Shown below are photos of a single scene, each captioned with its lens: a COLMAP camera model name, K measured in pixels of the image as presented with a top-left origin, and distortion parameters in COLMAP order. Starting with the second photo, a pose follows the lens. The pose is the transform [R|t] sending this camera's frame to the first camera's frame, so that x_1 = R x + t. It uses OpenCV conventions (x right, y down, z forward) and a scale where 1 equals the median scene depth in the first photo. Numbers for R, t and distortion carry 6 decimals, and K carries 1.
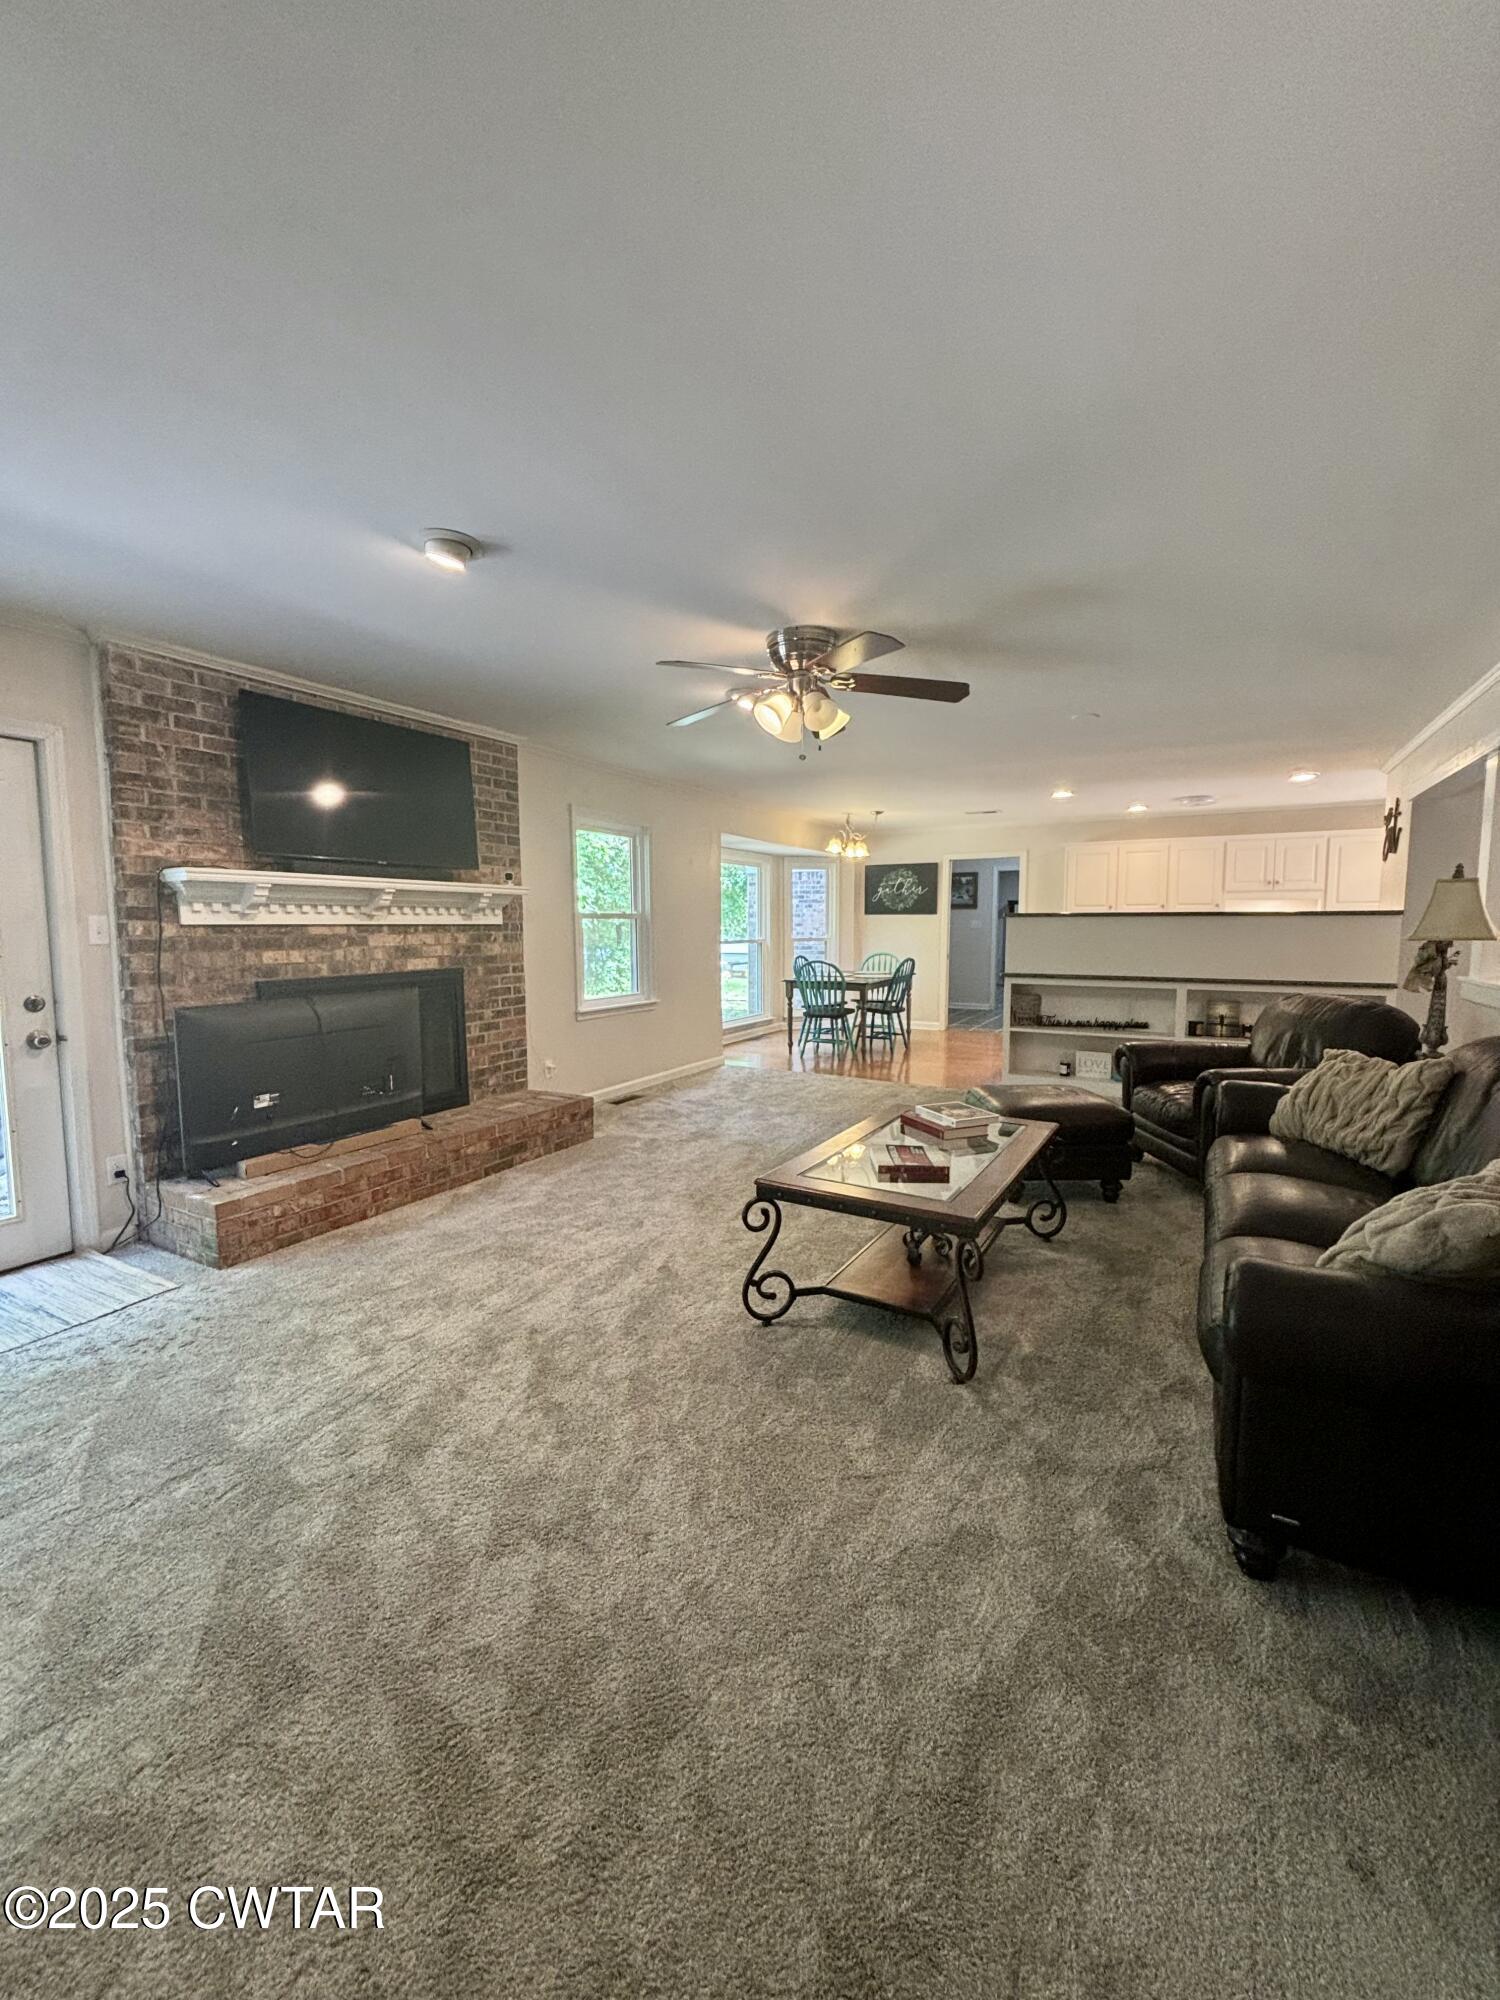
lens RADIAL K [[818.0, 0, 749.9], [0, 818.0, 1003.0], [0, 0, 1]] dist [0.000143, -0.000026]
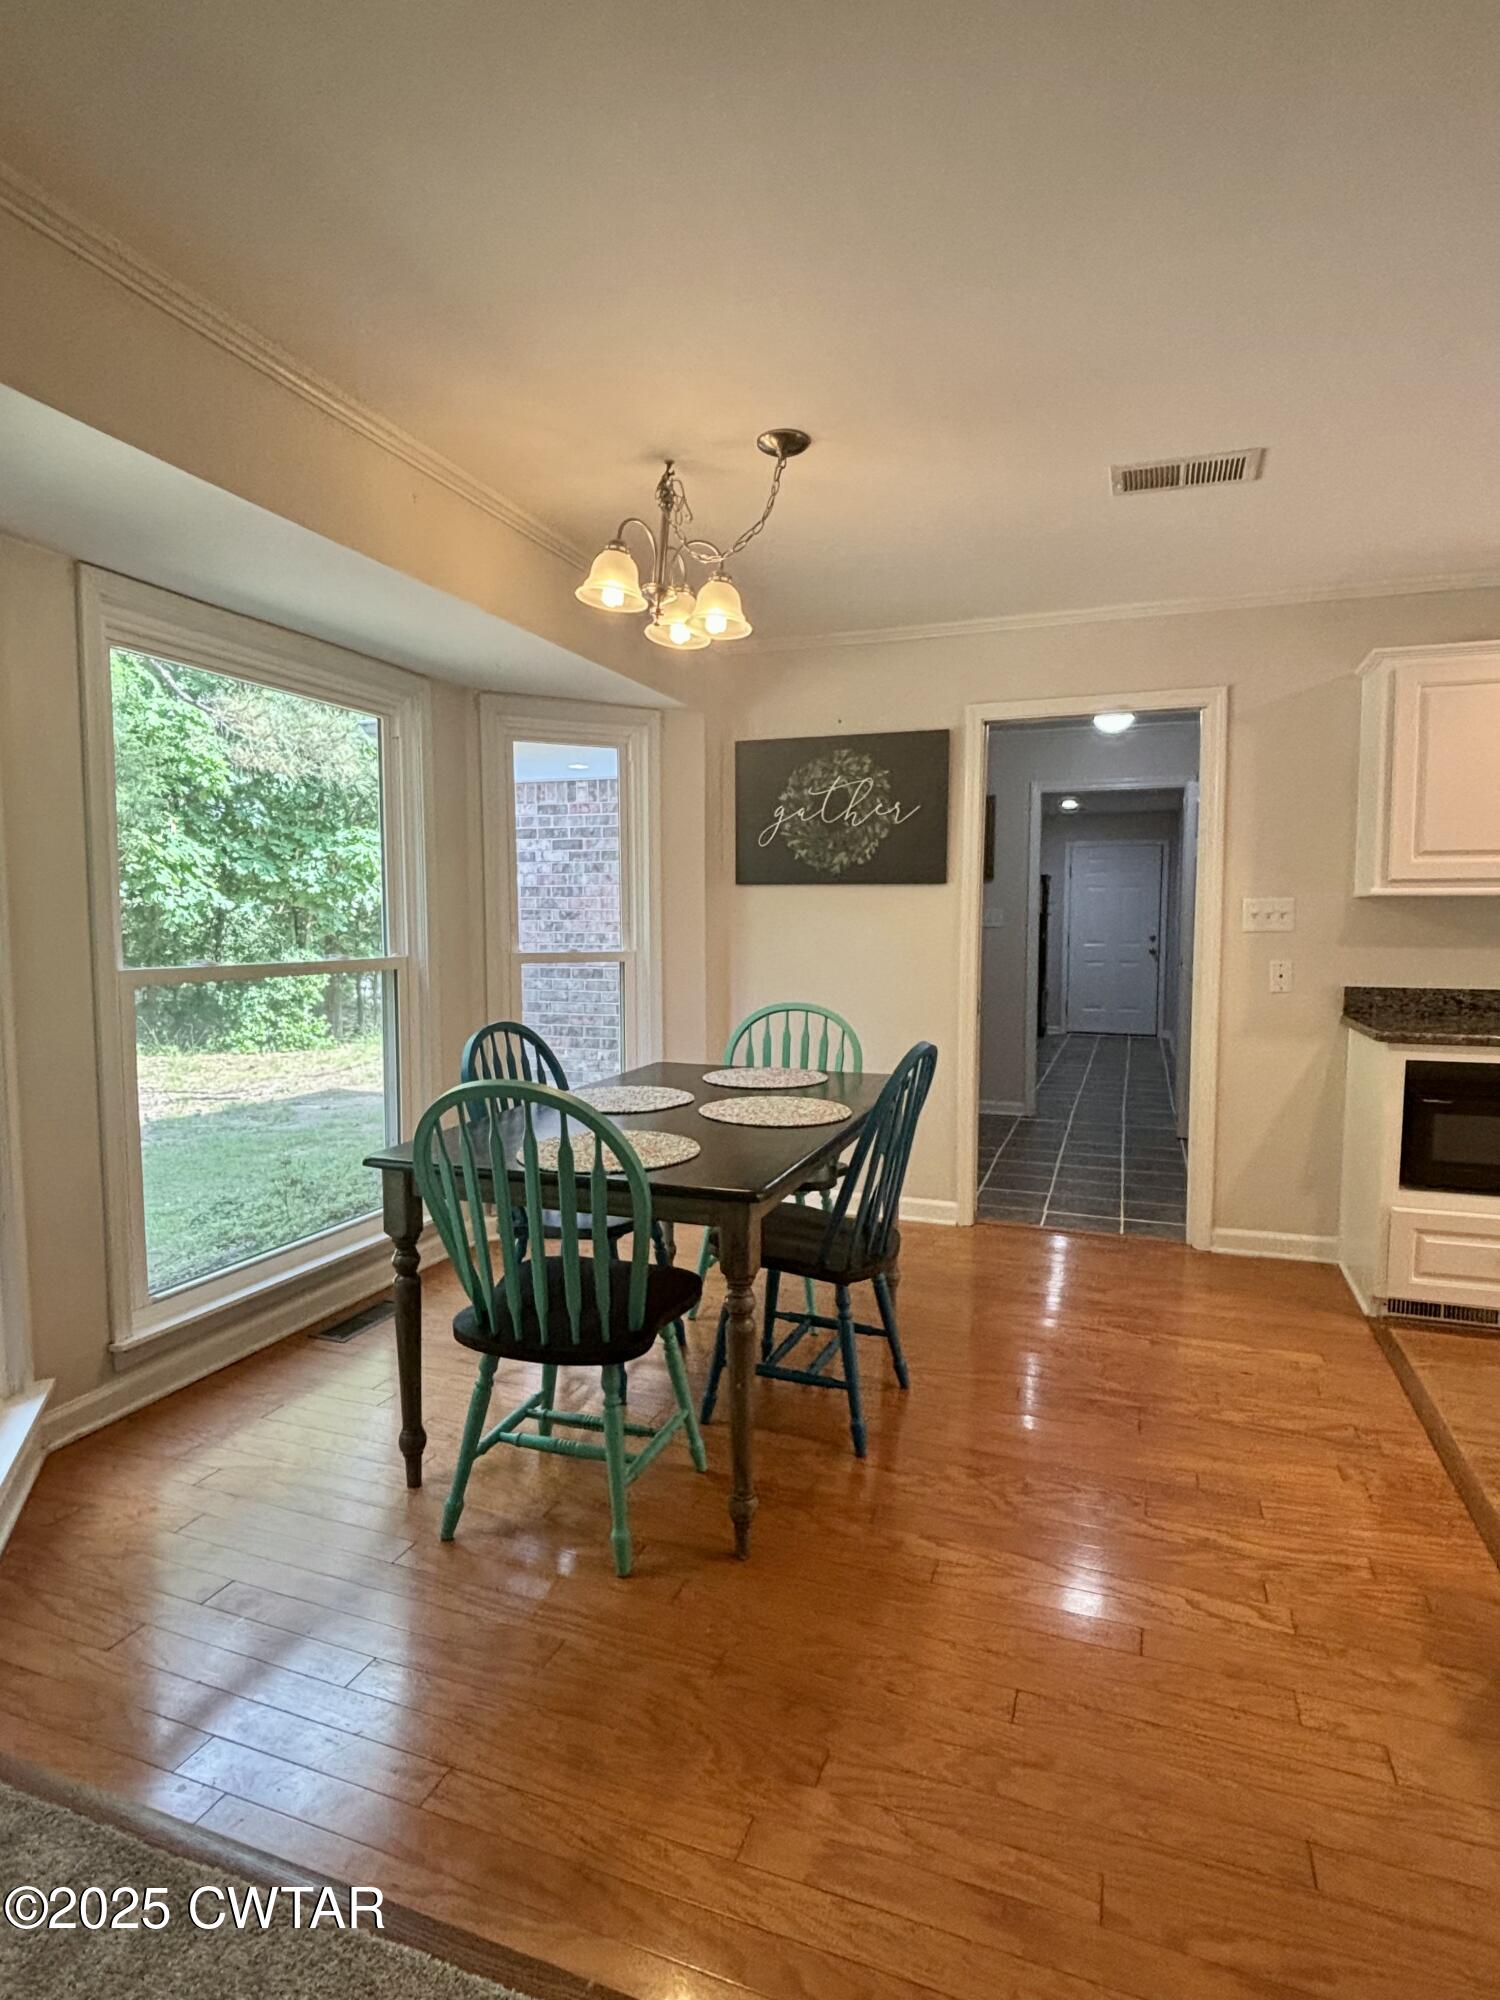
lens RADIAL K [[1061.2, 0, 758.5], [0, 1061.2, 994.2], [0, 0, 1]] dist [-0.000087, -0.000904]
pose [[0.986339, -0.001963, 0.164719, 0.081242], [0.007057, 0.999515, -0.030345, -0.051486], [-0.164580, 0.031093, 0.985874, 0.593055]]
